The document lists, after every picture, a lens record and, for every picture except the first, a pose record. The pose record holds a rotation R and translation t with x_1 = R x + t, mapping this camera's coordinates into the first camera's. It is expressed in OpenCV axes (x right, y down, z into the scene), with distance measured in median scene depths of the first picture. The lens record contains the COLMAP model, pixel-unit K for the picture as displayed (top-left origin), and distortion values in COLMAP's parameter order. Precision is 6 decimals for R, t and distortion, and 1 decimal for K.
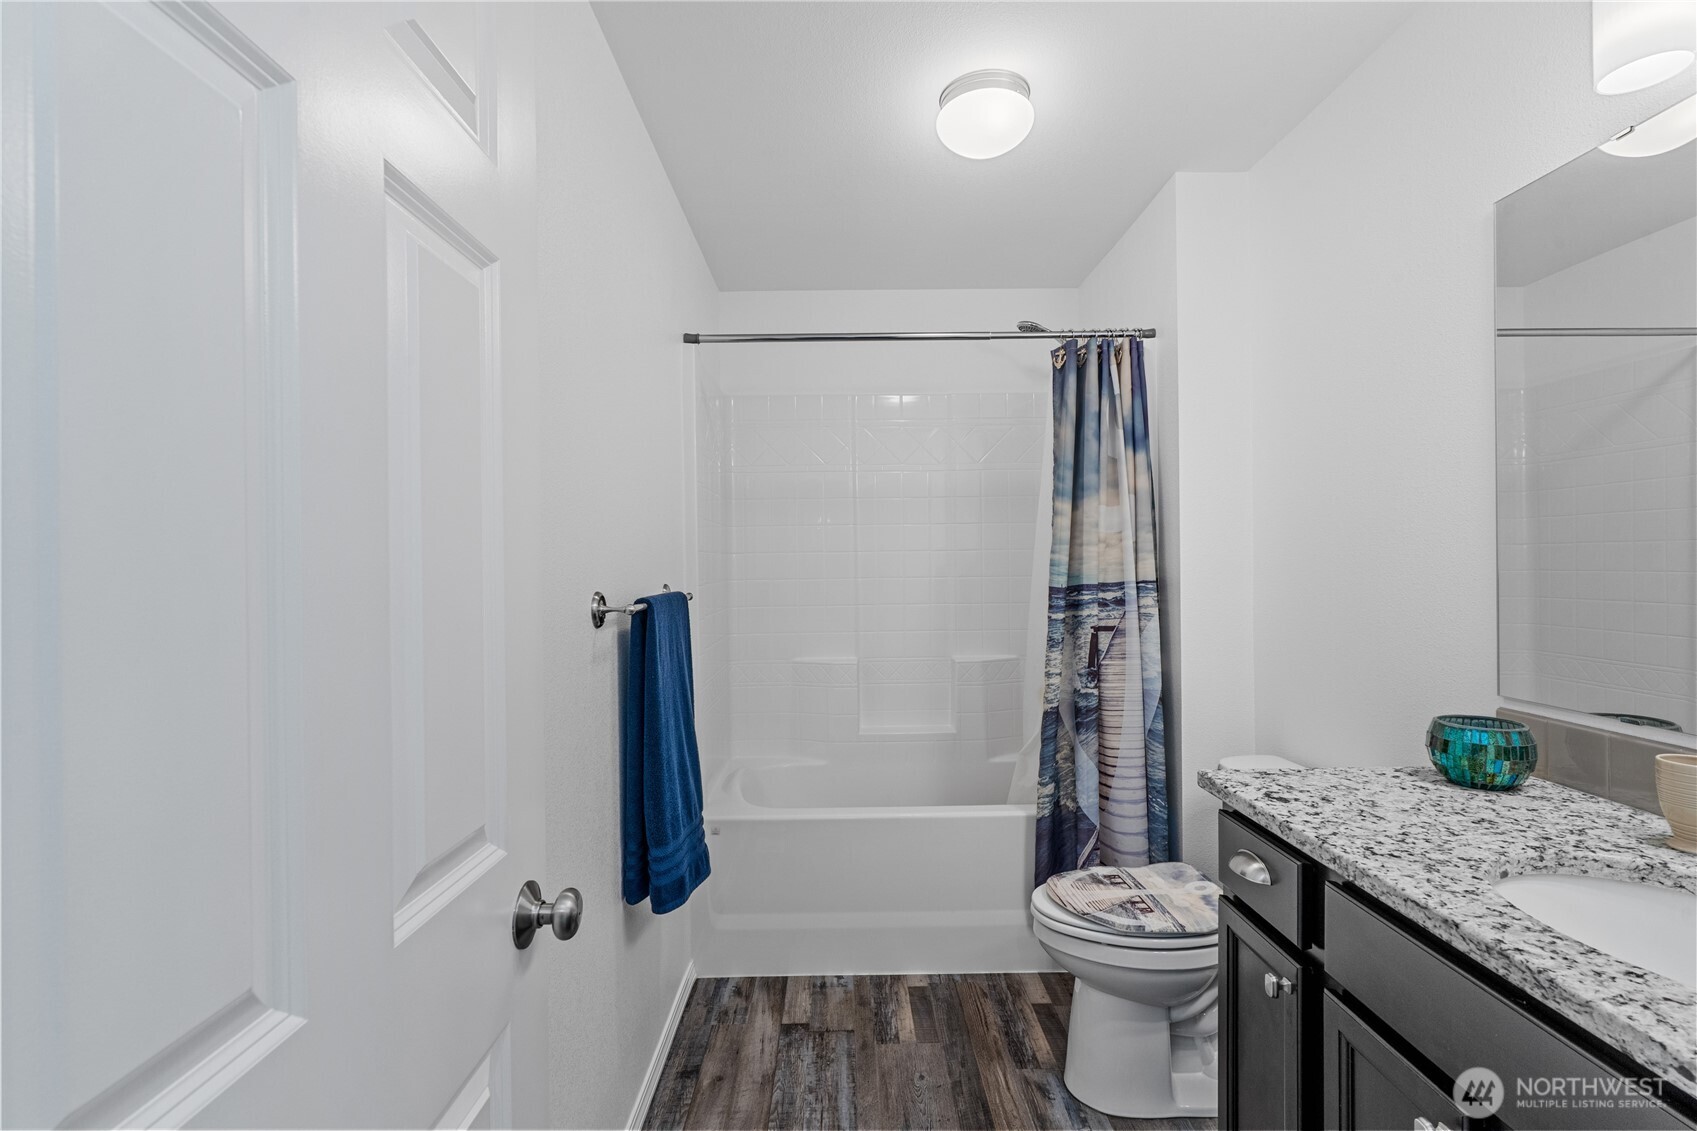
lens RADIAL K [[761.0, 0, 848.5], [0, 761.0, 565.5], [0, 0, 1]] dist [-0.008295, 0.005834]
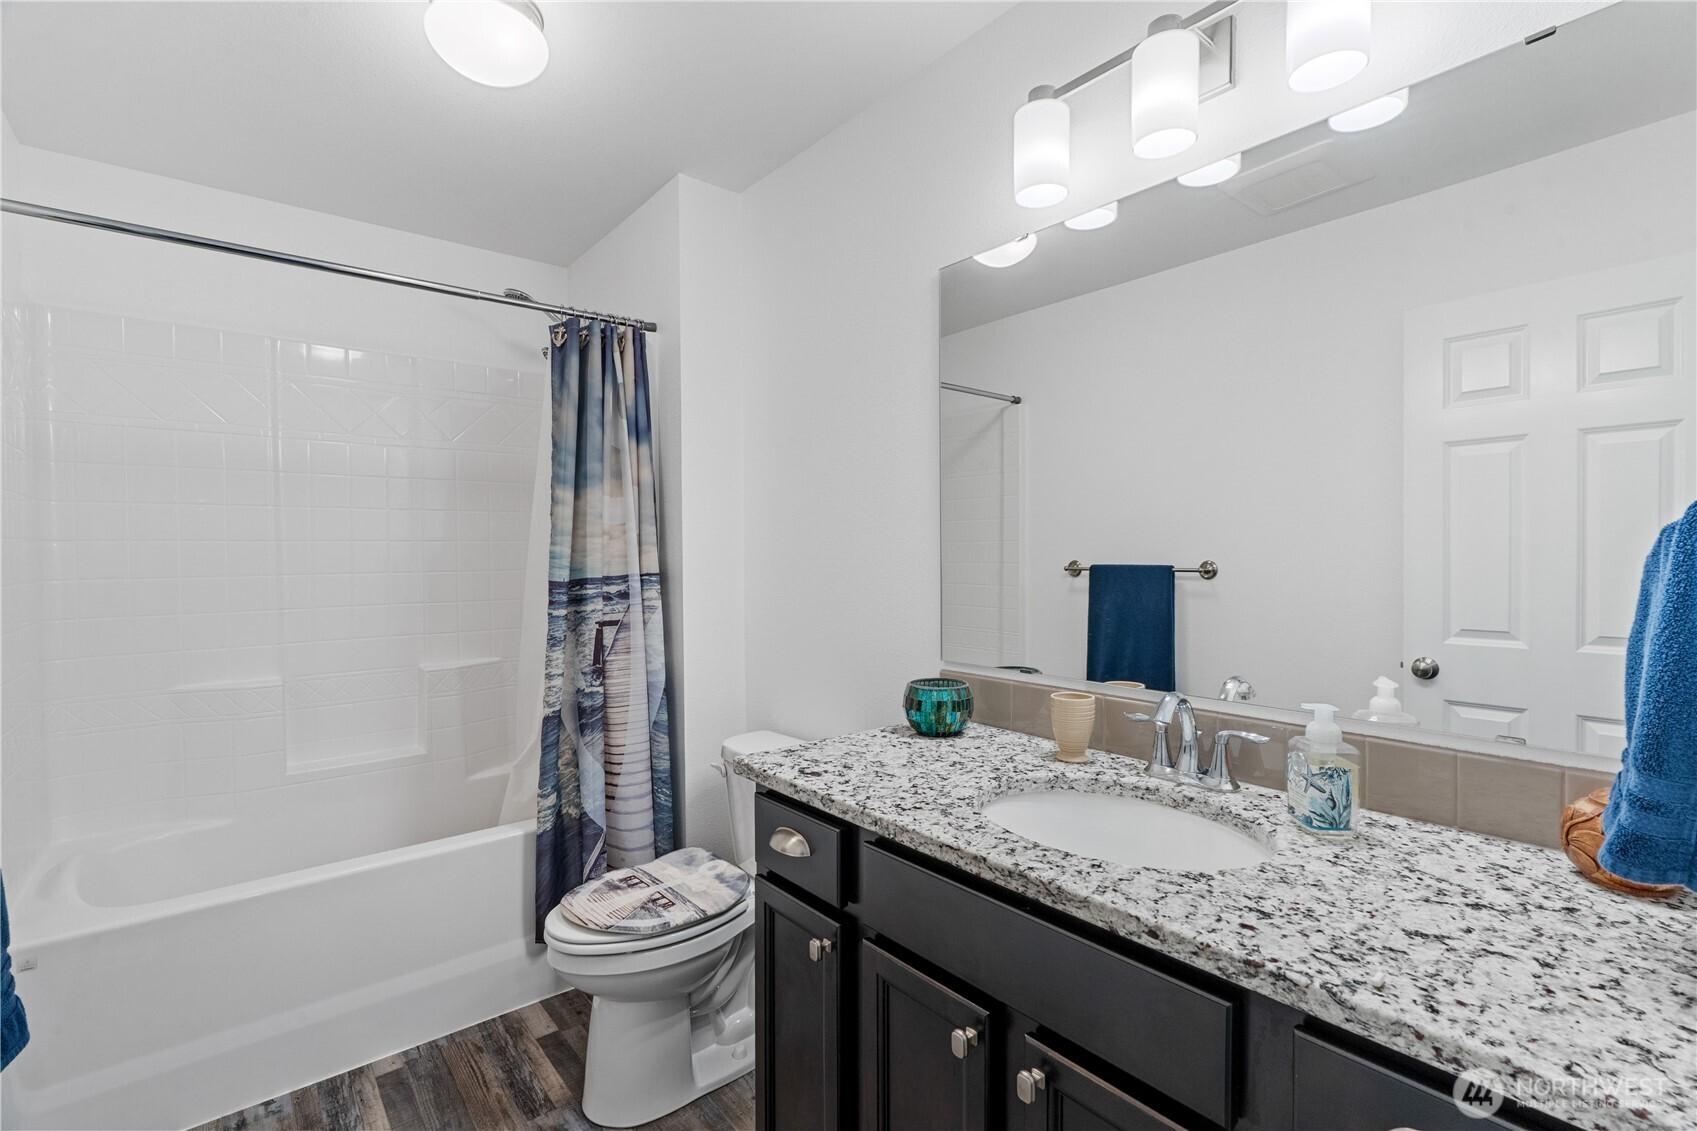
lens RADIAL K [[761.0, 0, 848.5], [0, 761.0, 565.5], [0, 0, 1]] dist [-0.008295, 0.005834]
pose [[0.783749, -0.005809, 0.621051, -0.025934], [0.000872, 0.999966, 0.008254, 0.001635], [-0.621078, -0.005927, 0.783727, 0.054211]]
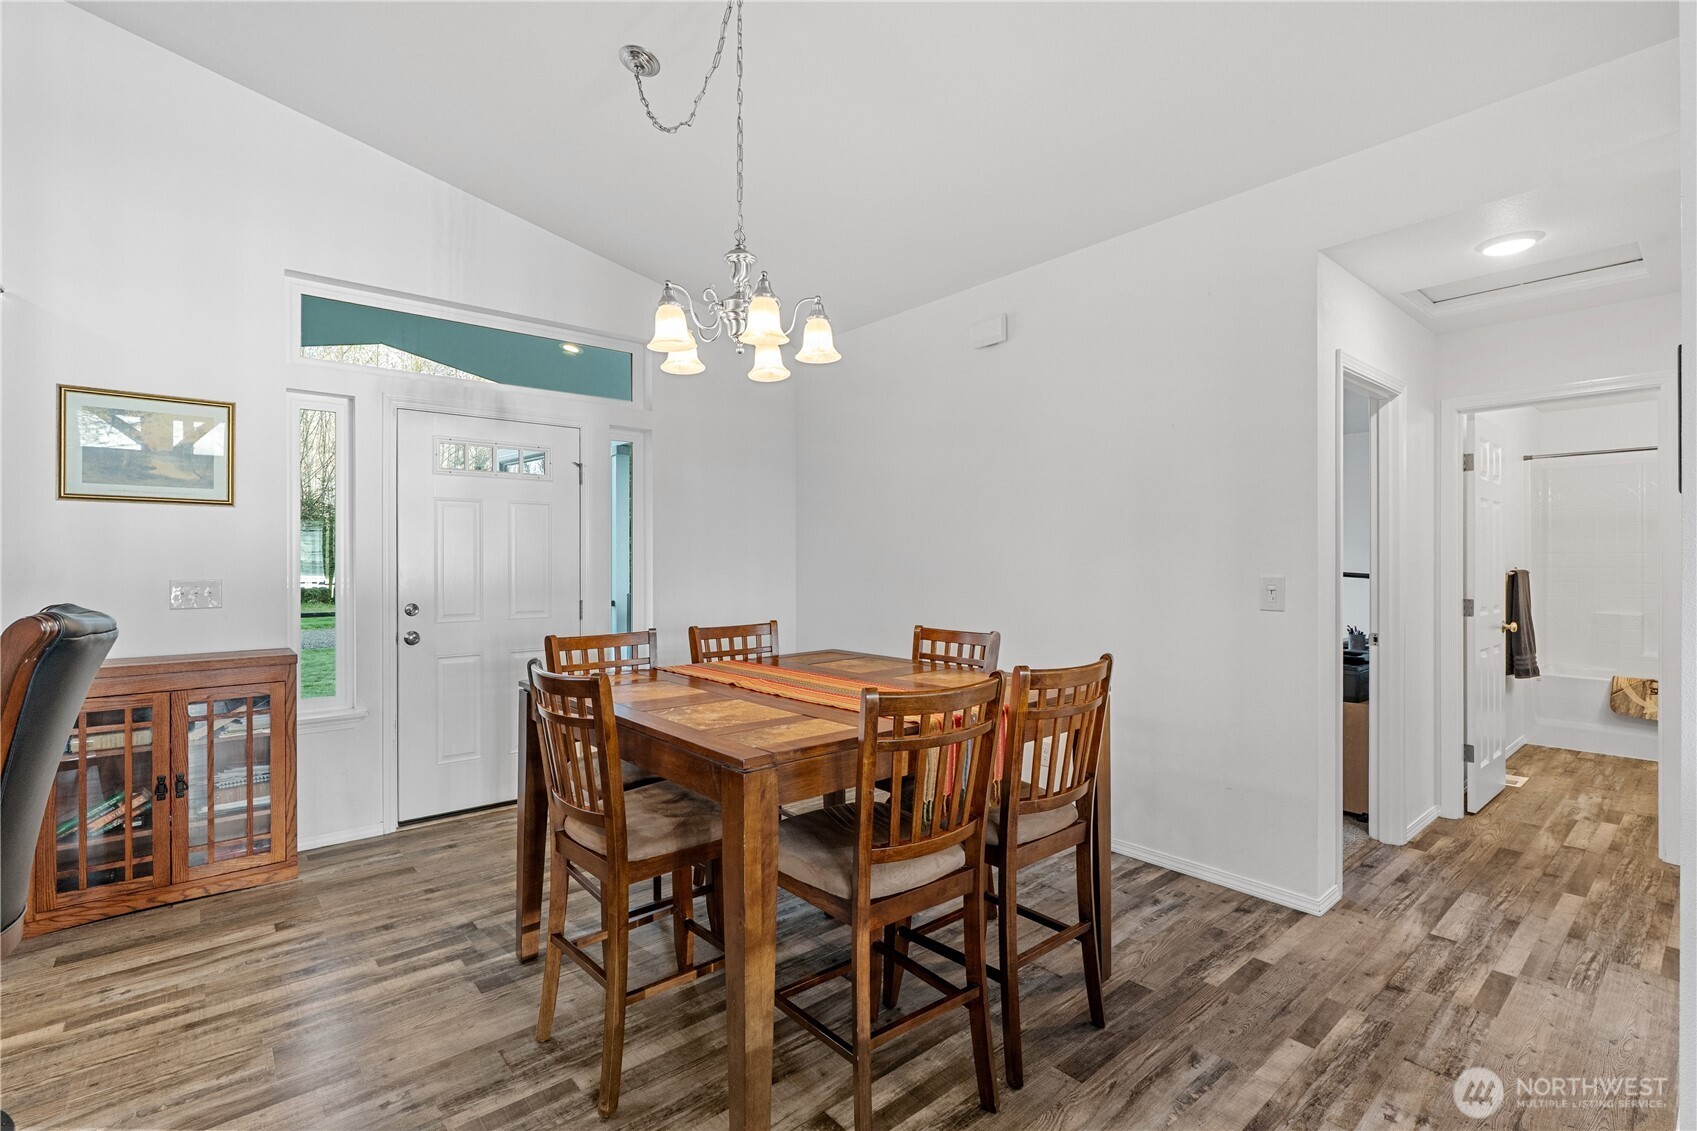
lens RADIAL K [[778.0, 0, 848.5], [0, 778.0, 565.5], [0, 0, 1]] dist [-0.001739, 0.000601]
pose [[0.638176, 0.005641, -0.769870, 0.312652], [-0.001325, 0.999980, 0.006229, 0.005883], [0.769889, -0.002955, 0.638170, -2.228874]]
